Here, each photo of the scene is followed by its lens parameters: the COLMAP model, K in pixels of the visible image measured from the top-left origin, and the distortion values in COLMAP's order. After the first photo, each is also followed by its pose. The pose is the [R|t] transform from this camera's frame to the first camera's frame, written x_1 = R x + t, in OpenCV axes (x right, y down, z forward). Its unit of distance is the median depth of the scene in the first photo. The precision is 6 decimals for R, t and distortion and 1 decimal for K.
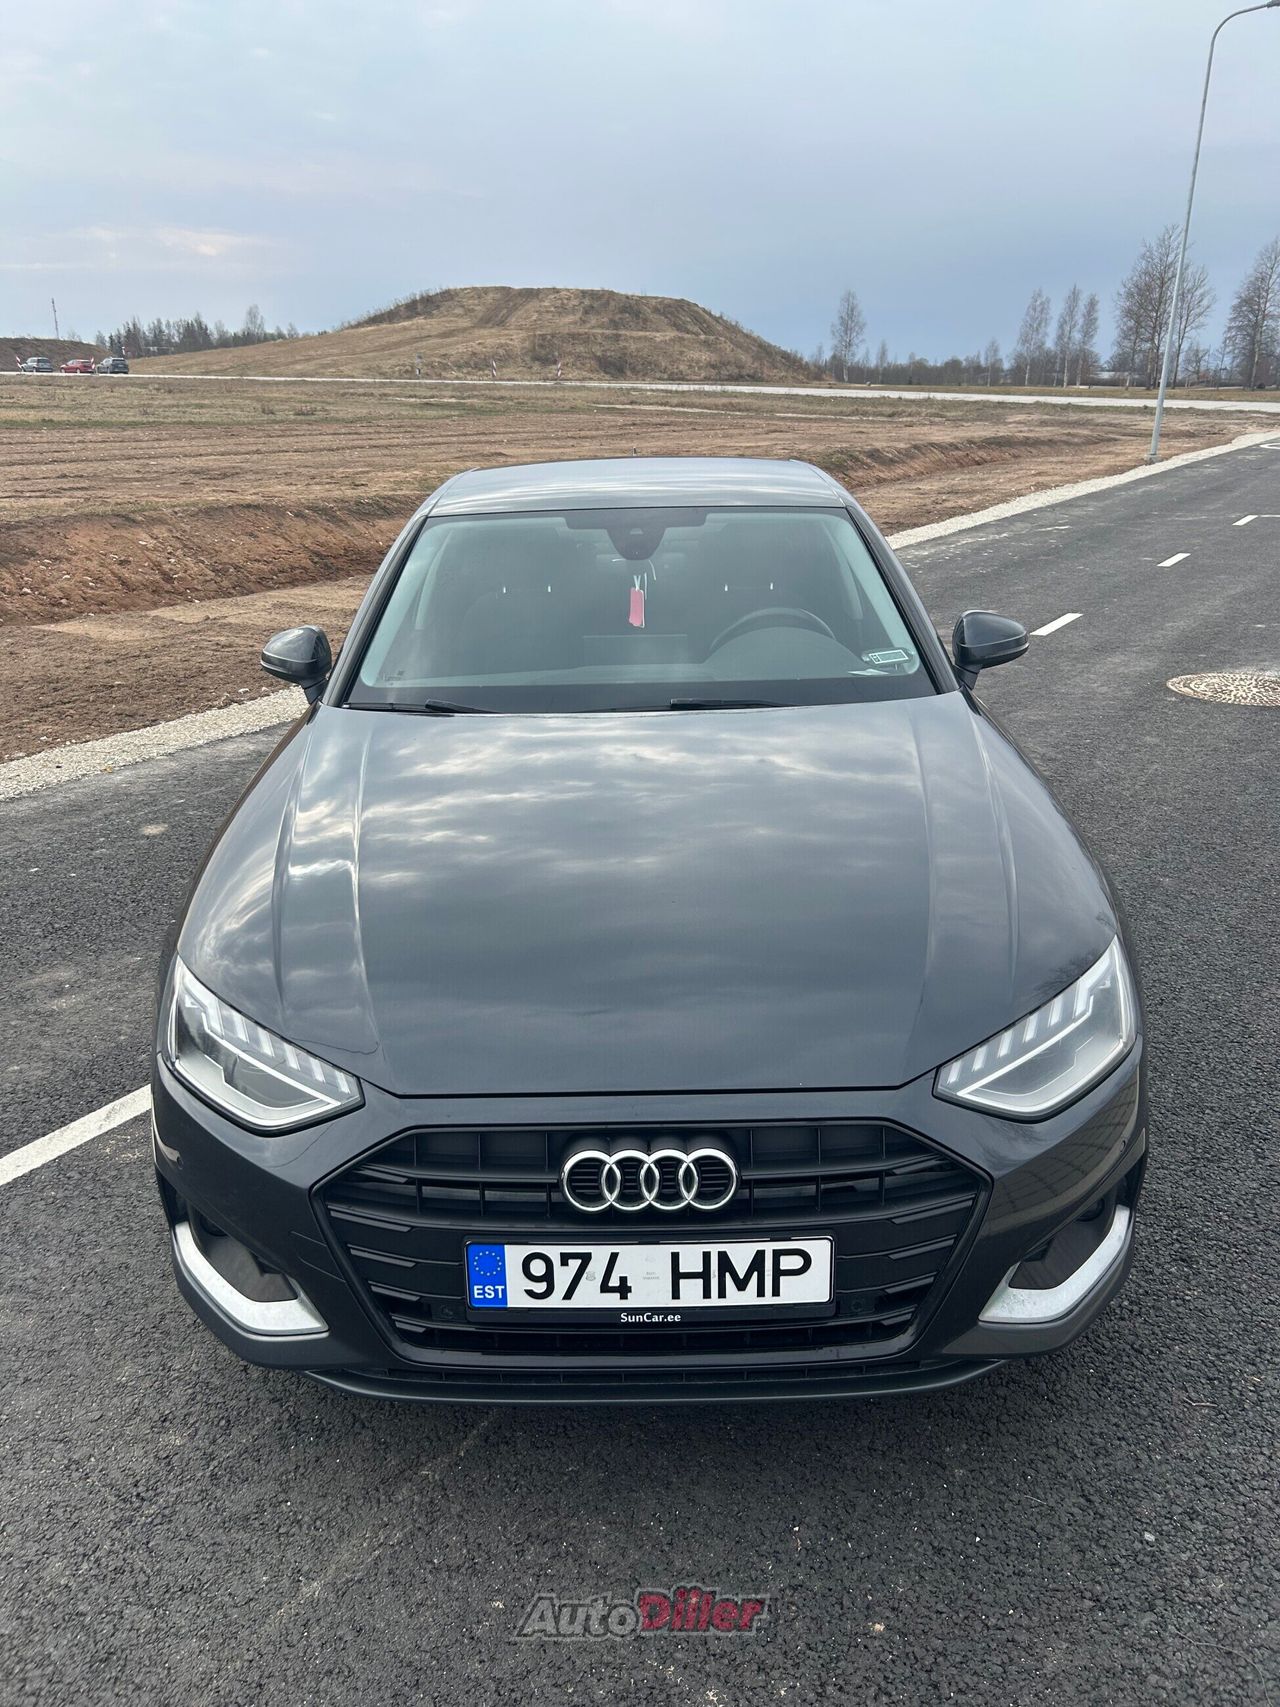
lens RADIAL K [[1322.5, 0, 627.4], [0, 1322.5, 835.8], [0, 0, 1]] dist [0.044351, -0.046283]
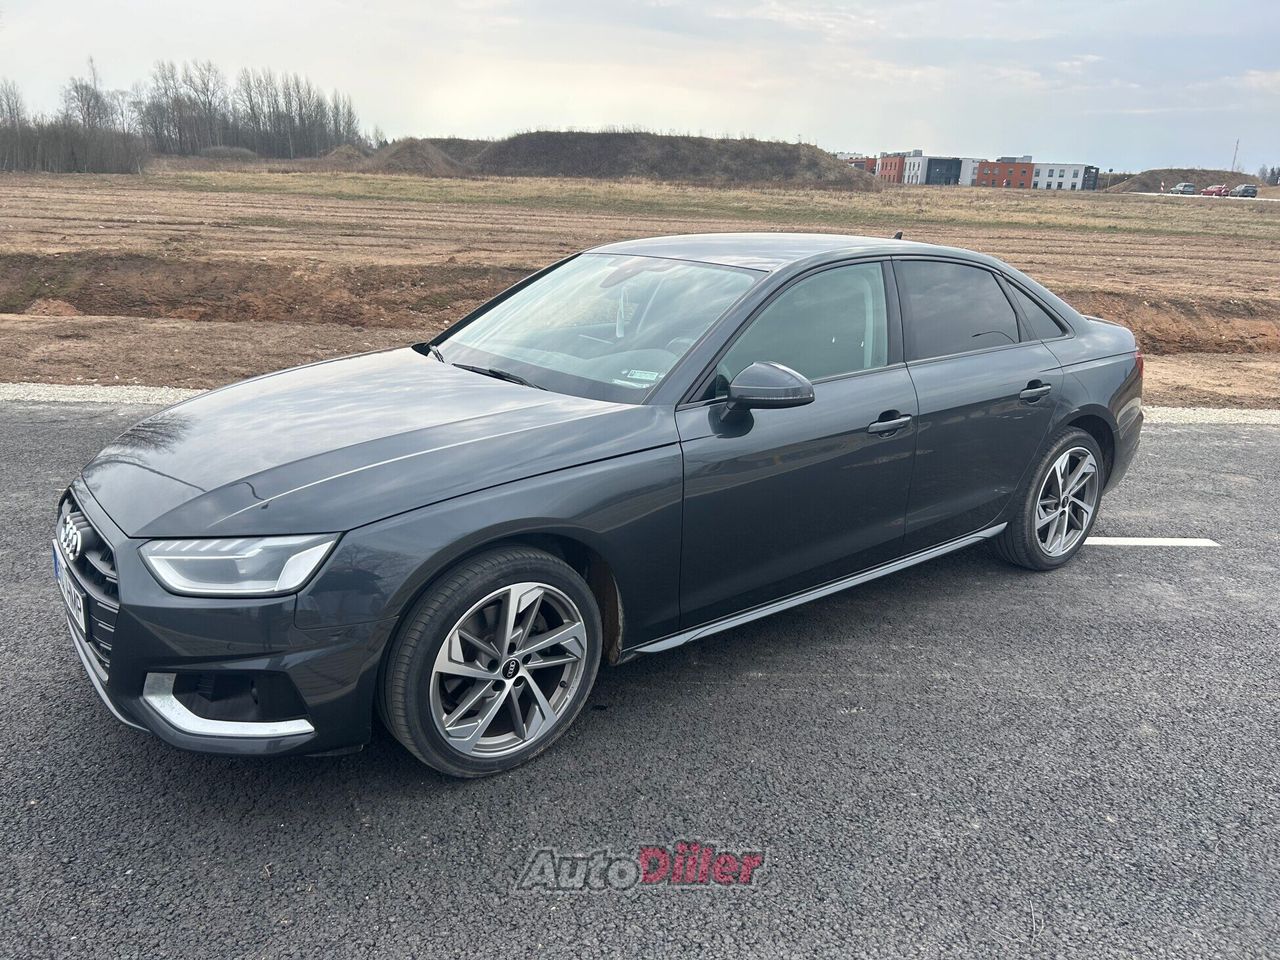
lens RADIAL K [[991.7, 0, 631.2], [0, 991.7, 477.5], [0, 0, 1]] dist [0.044351, -0.046283]
pose [[0.589539, 0.252460, -0.767273, 0.213637], [-0.297427, 0.951008, 0.084386, -0.026331], [0.750986, 0.178459, 0.635745, 0.086357]]
